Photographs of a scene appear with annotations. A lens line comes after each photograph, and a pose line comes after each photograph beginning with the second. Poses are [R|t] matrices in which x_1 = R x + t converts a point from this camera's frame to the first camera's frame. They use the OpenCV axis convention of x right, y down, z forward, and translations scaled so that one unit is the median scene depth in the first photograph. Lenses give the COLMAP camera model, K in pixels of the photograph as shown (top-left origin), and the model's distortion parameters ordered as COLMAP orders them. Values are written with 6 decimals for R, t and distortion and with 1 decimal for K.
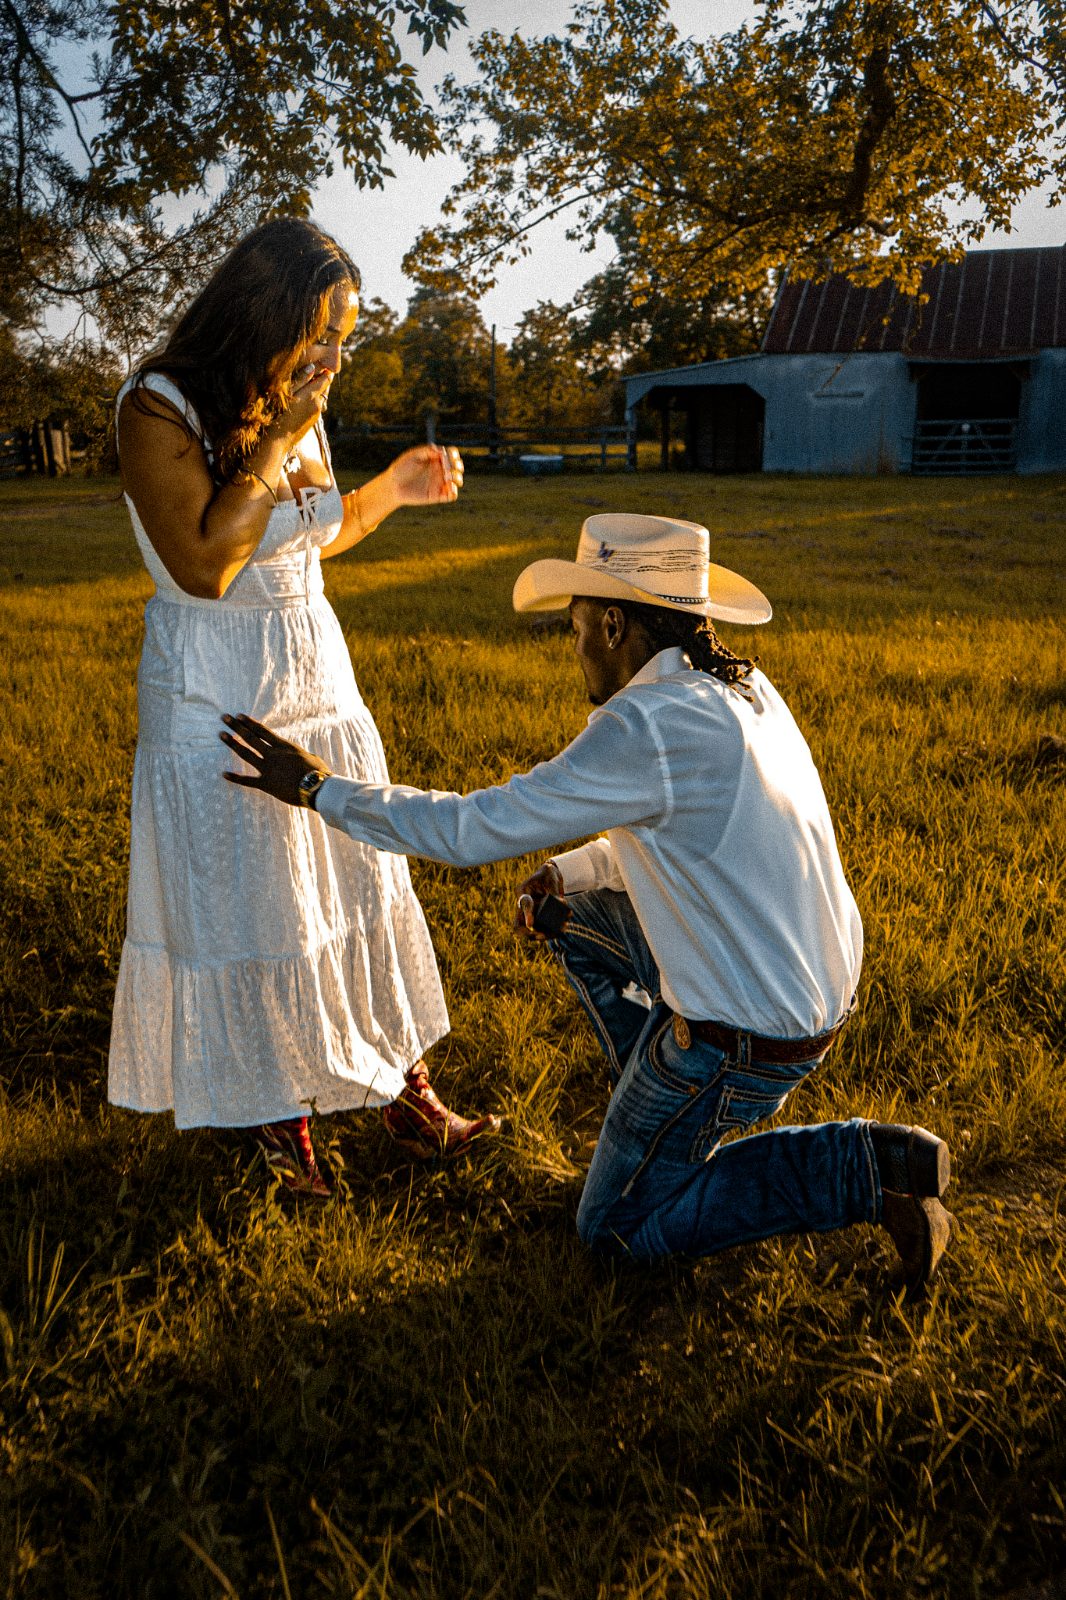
lens RADIAL K [[1305.4, 0, 533.8], [0, 1305.4, 795.7], [0, 0, 1]] dist [-0.004381, 0.017045]
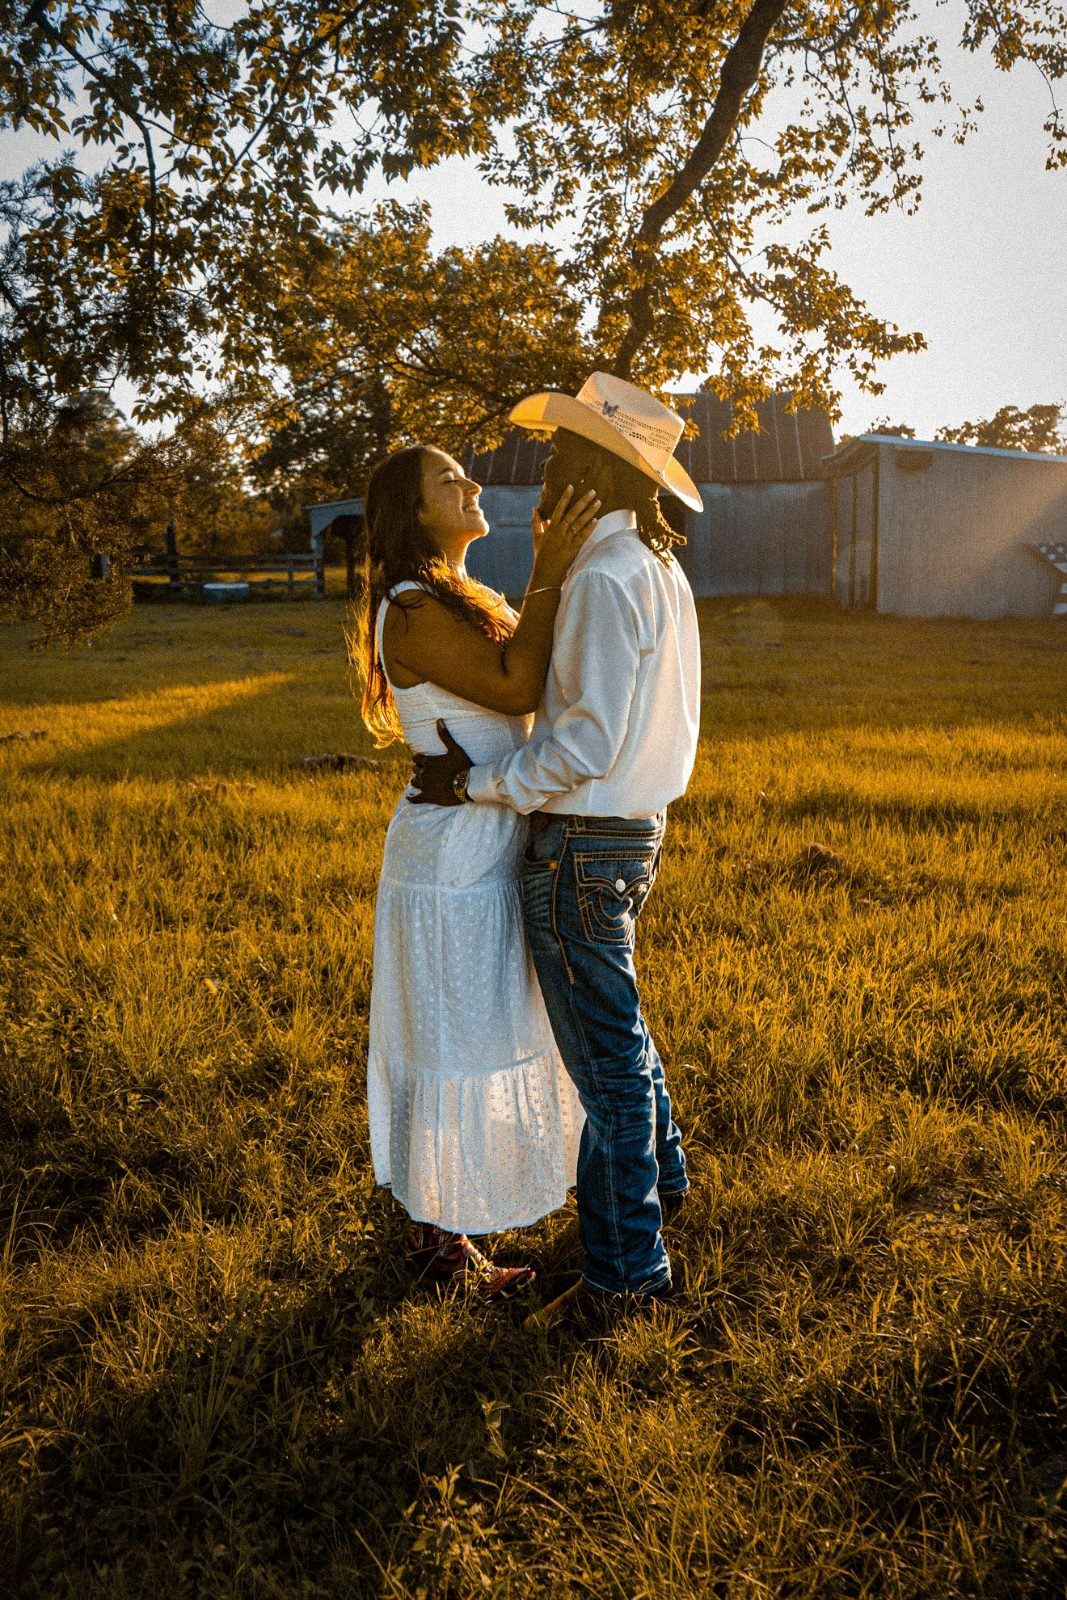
lens RADIAL K [[1350.8, 0, 552.1], [0, 1350.8, 775.4], [0, 0, 1]] dist [-0.006005, 0.012672]
pose [[0.965640, -0.043930, 0.256142, -0.107775], [0.071247, 0.992597, -0.098358, -0.005219], [-0.249925, 0.113228, 0.961622, -0.079438]]
